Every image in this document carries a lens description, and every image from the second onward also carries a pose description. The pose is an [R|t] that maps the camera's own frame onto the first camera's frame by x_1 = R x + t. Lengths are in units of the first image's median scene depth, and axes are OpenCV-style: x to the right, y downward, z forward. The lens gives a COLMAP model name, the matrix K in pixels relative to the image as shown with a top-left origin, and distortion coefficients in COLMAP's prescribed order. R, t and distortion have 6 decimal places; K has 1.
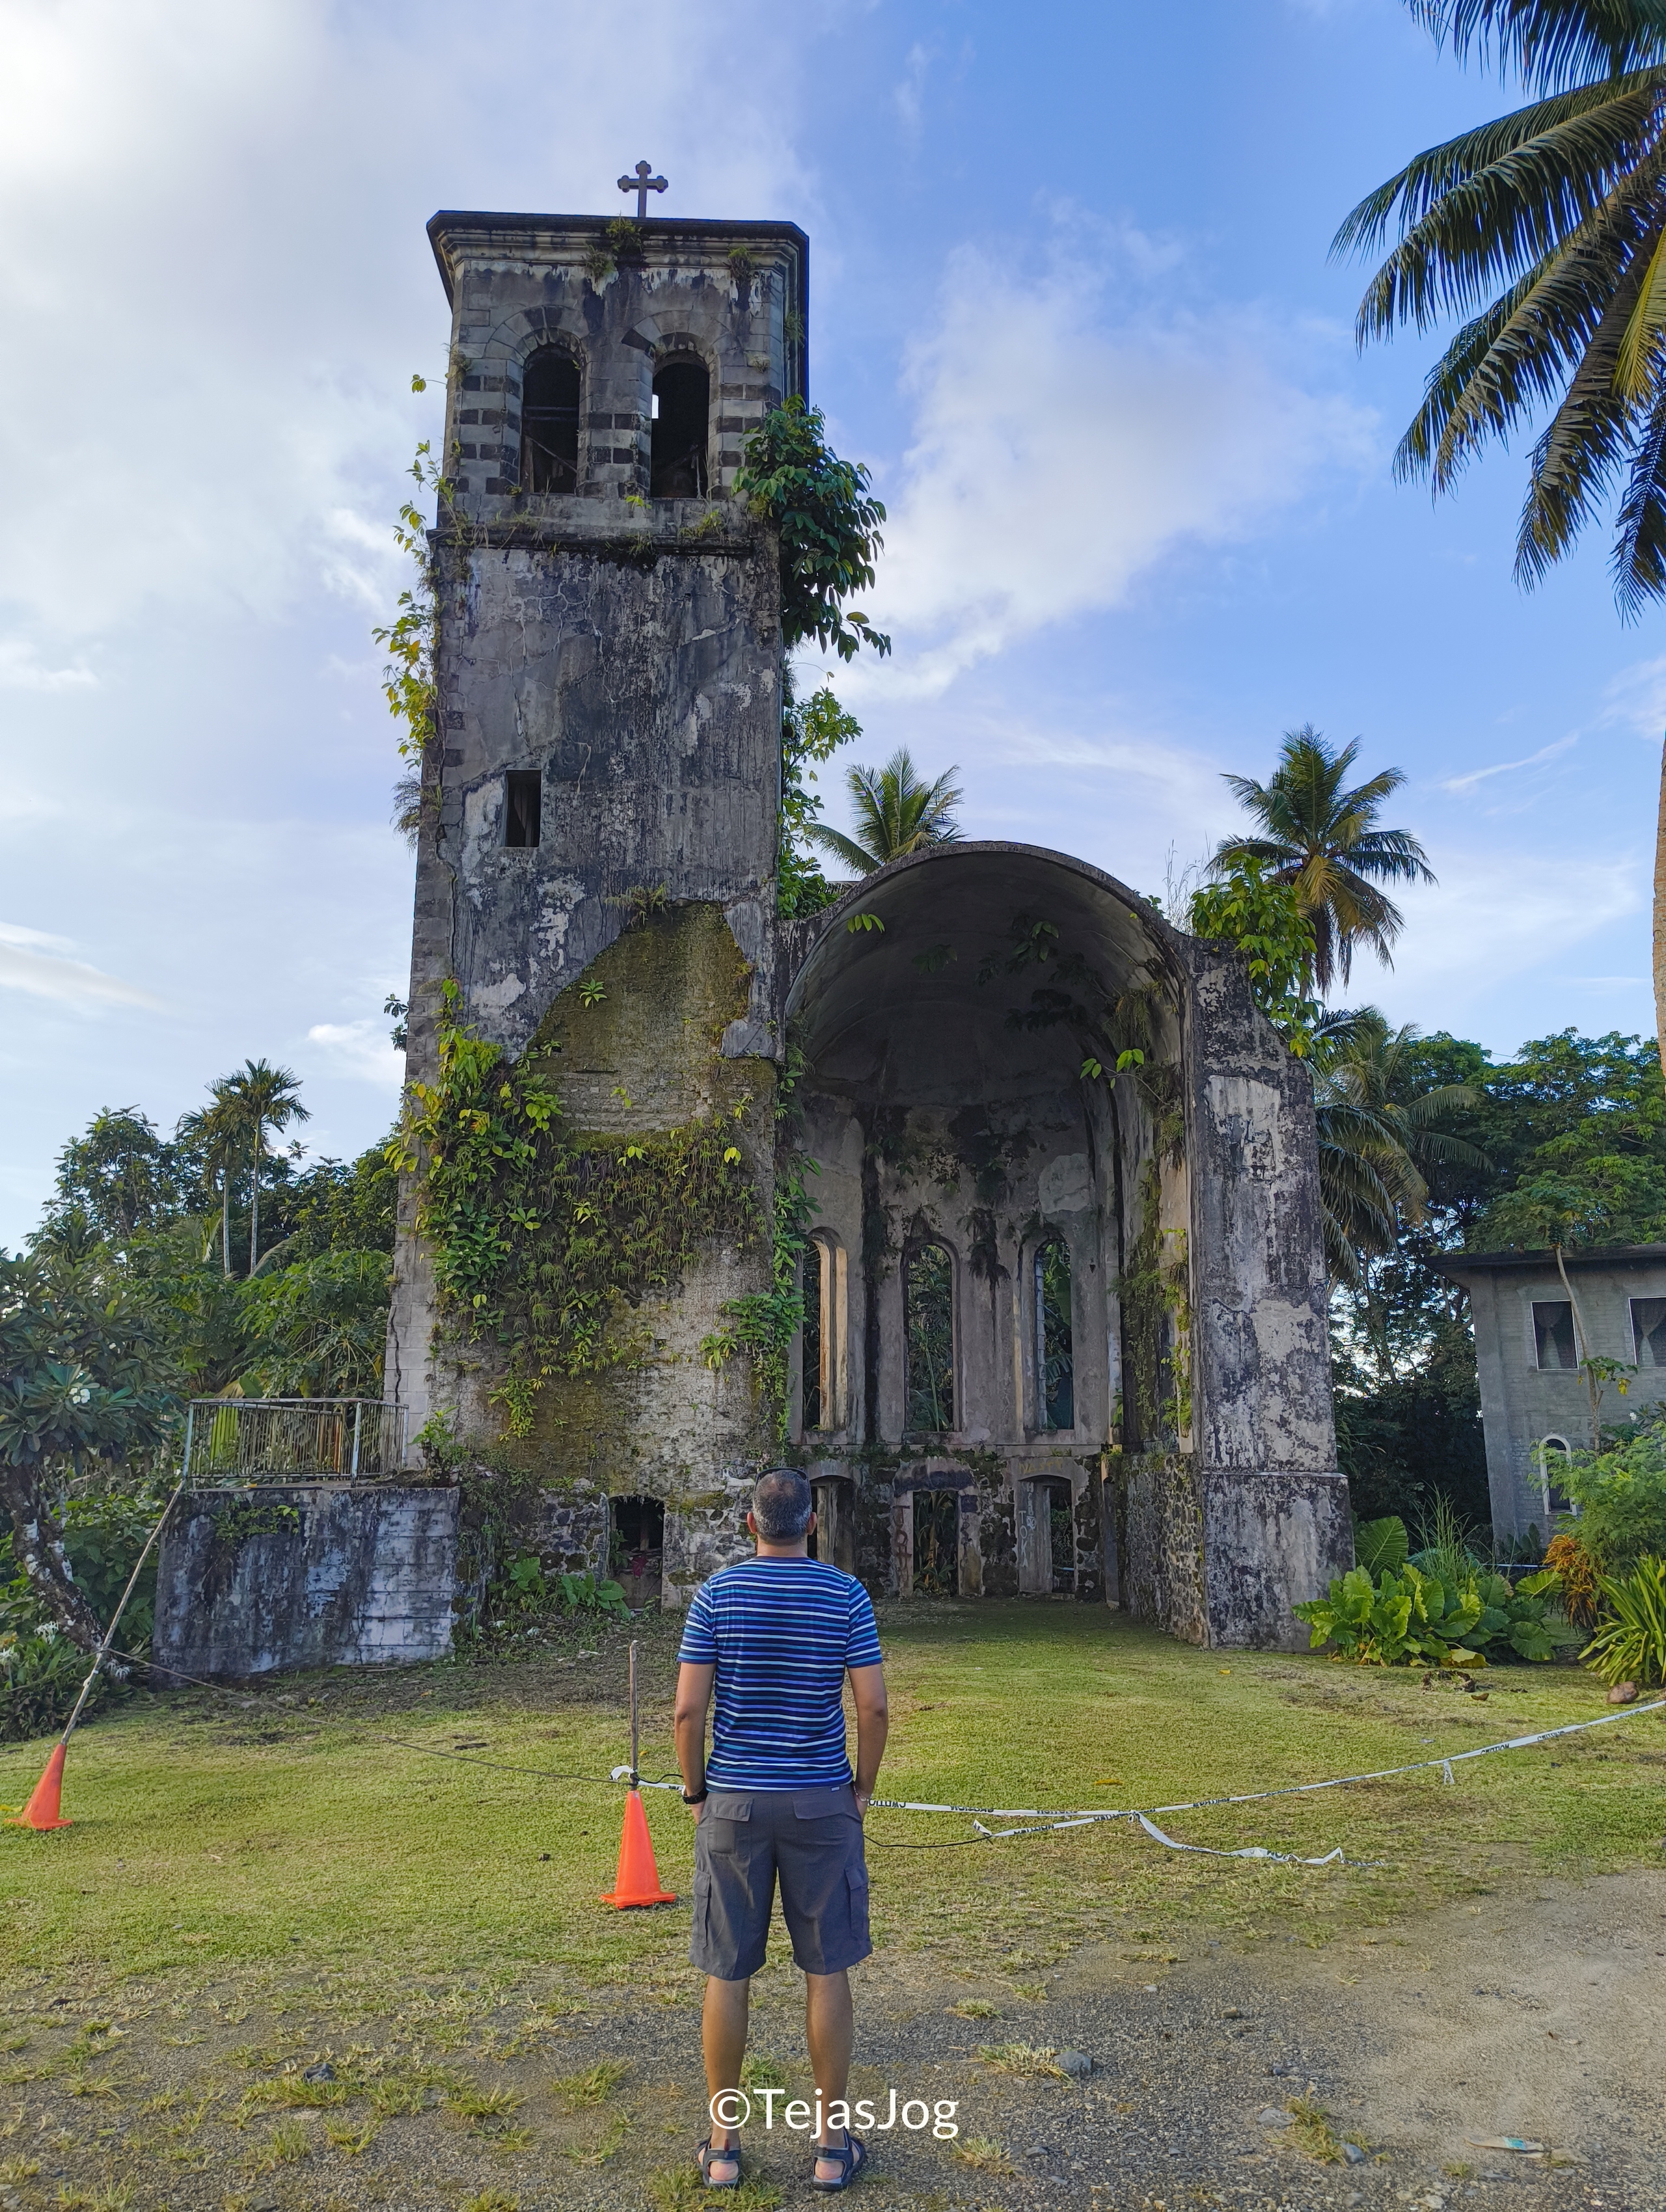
lens RADIAL K [[1543.5, 0, 833.0], [0, 1543.5, 1106.0], [0, 0, 1]] dist [0.001956, 0.000220]
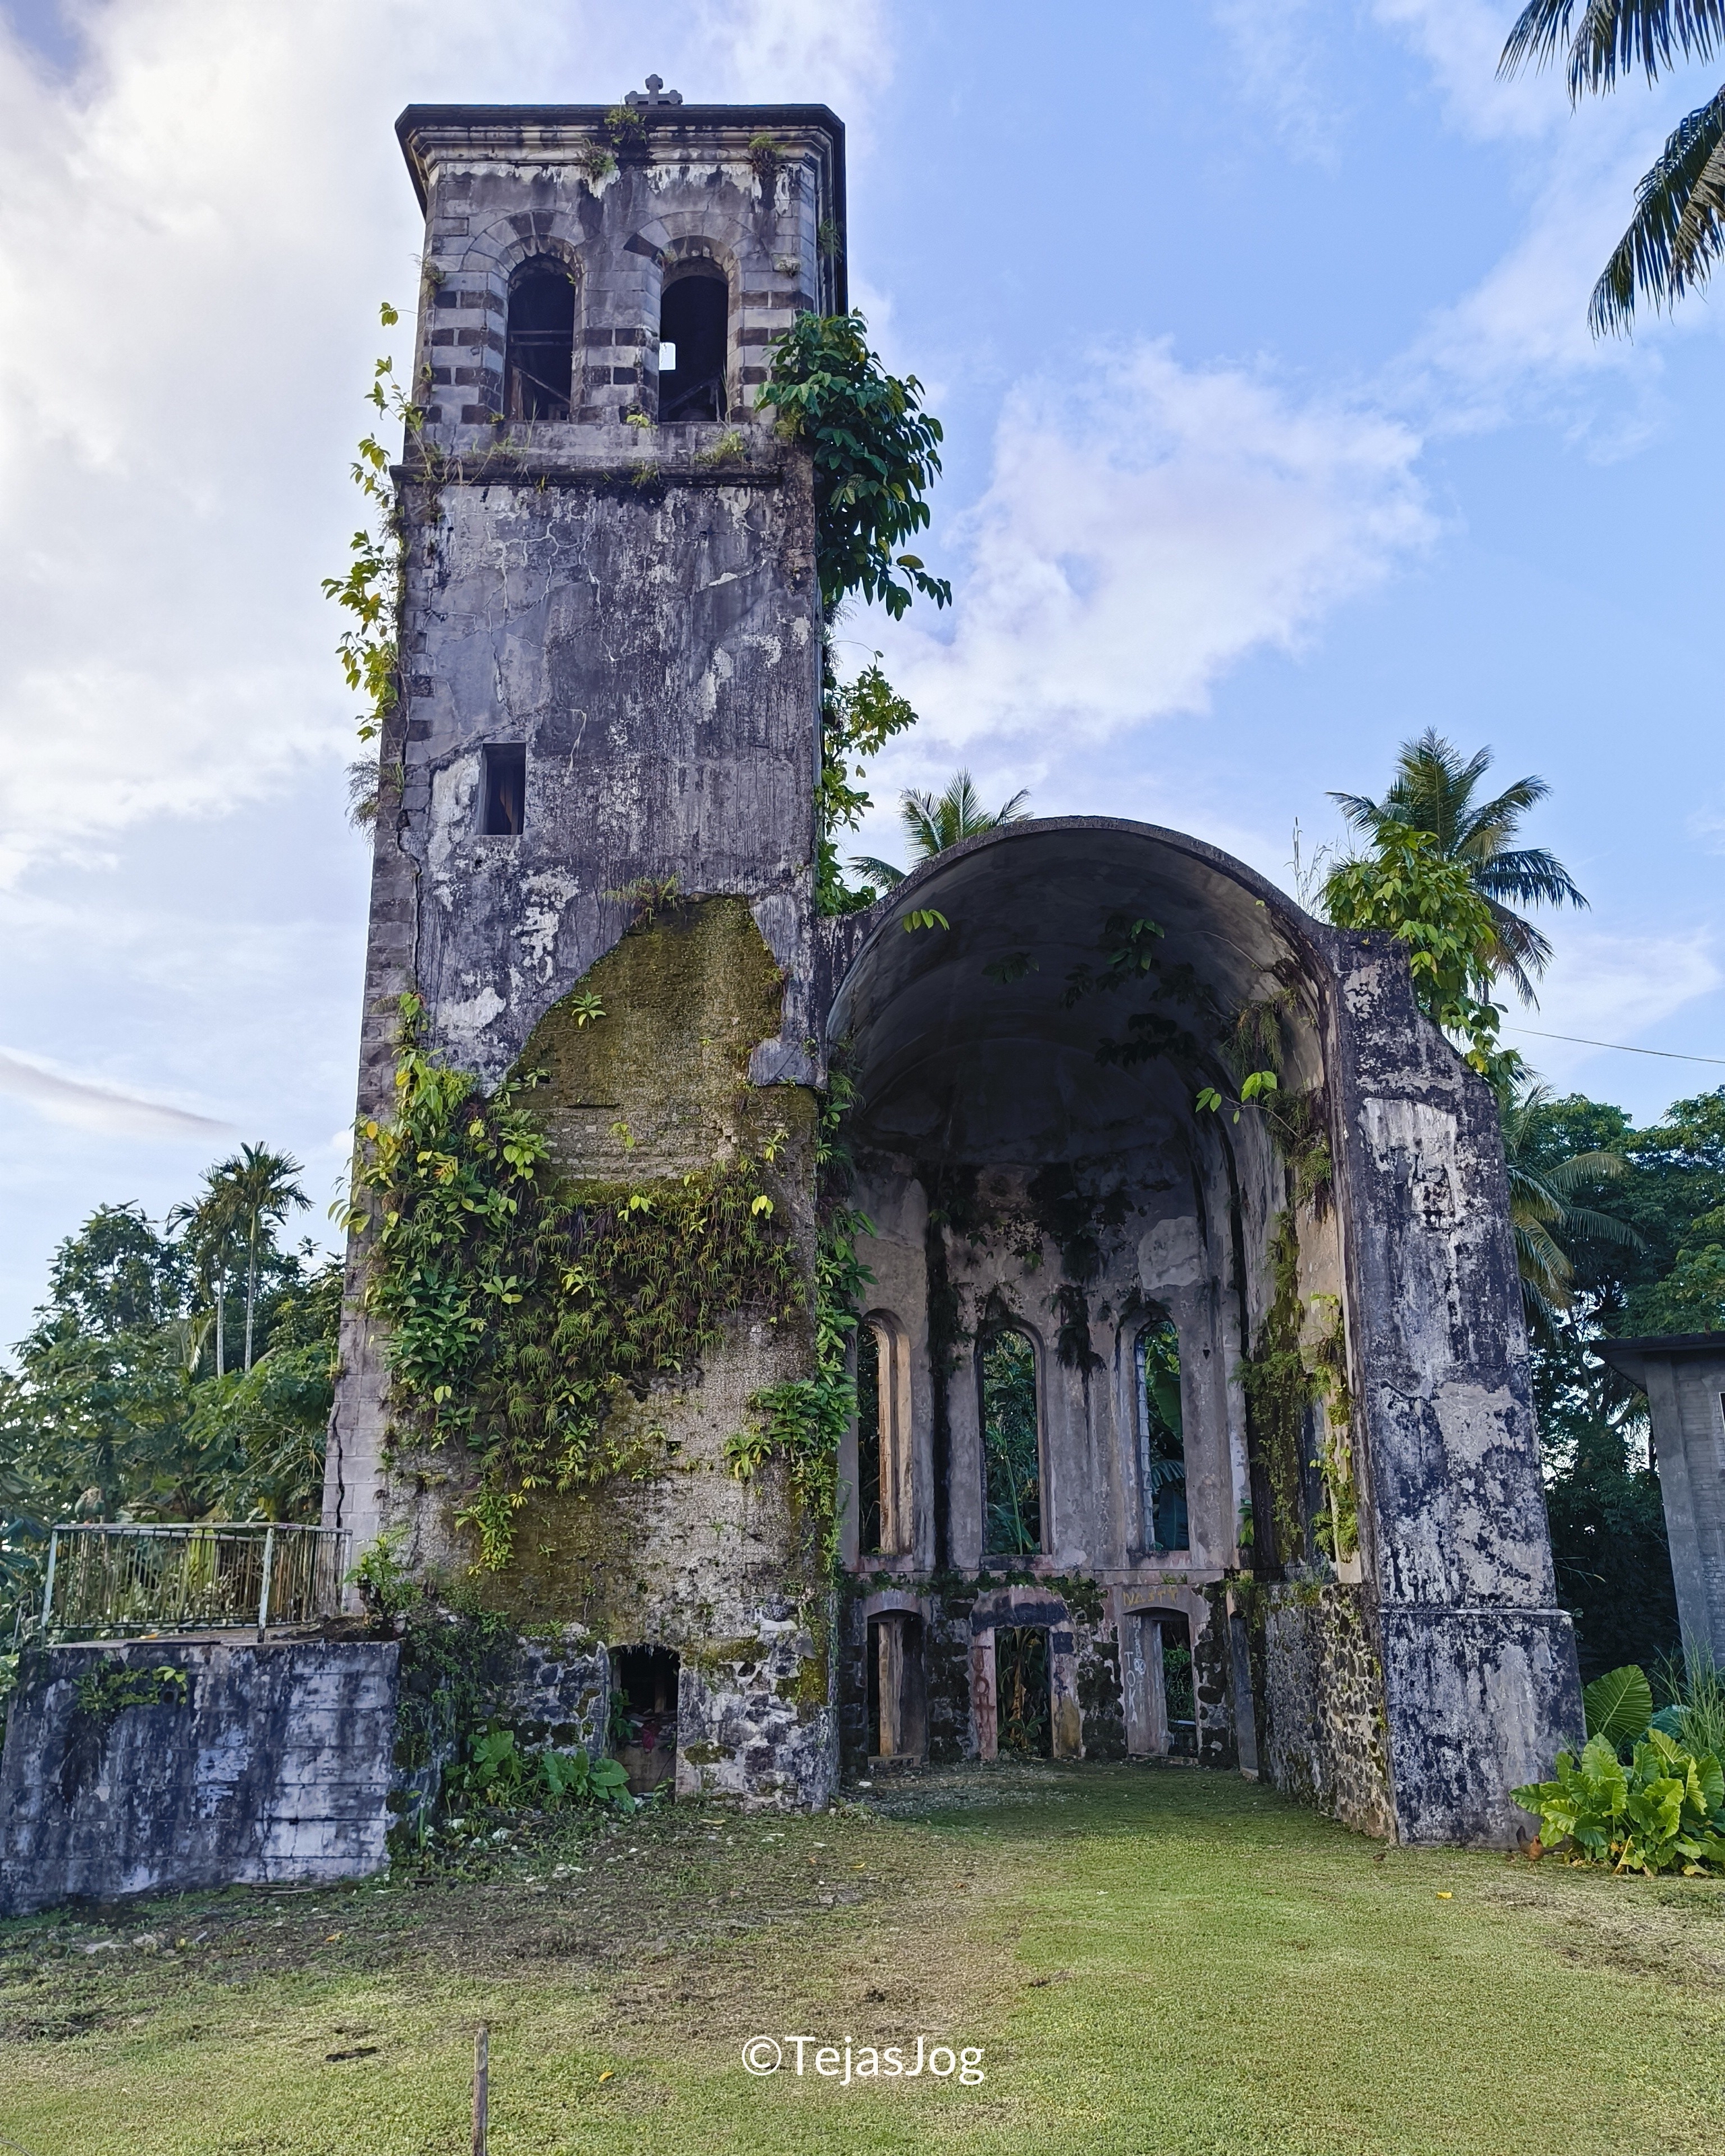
lens RADIAL K [[1521.9, 0, 853.1], [0, 1521.9, 1142.2], [0, 0, 1]] dist [0.056924, -0.109809]
pose [[0.999495, -0.016144, -0.027387, 0.003233], [0.014696, 0.998524, -0.052283, 0.039151], [0.028191, 0.051854, 0.998257, 0.208545]]
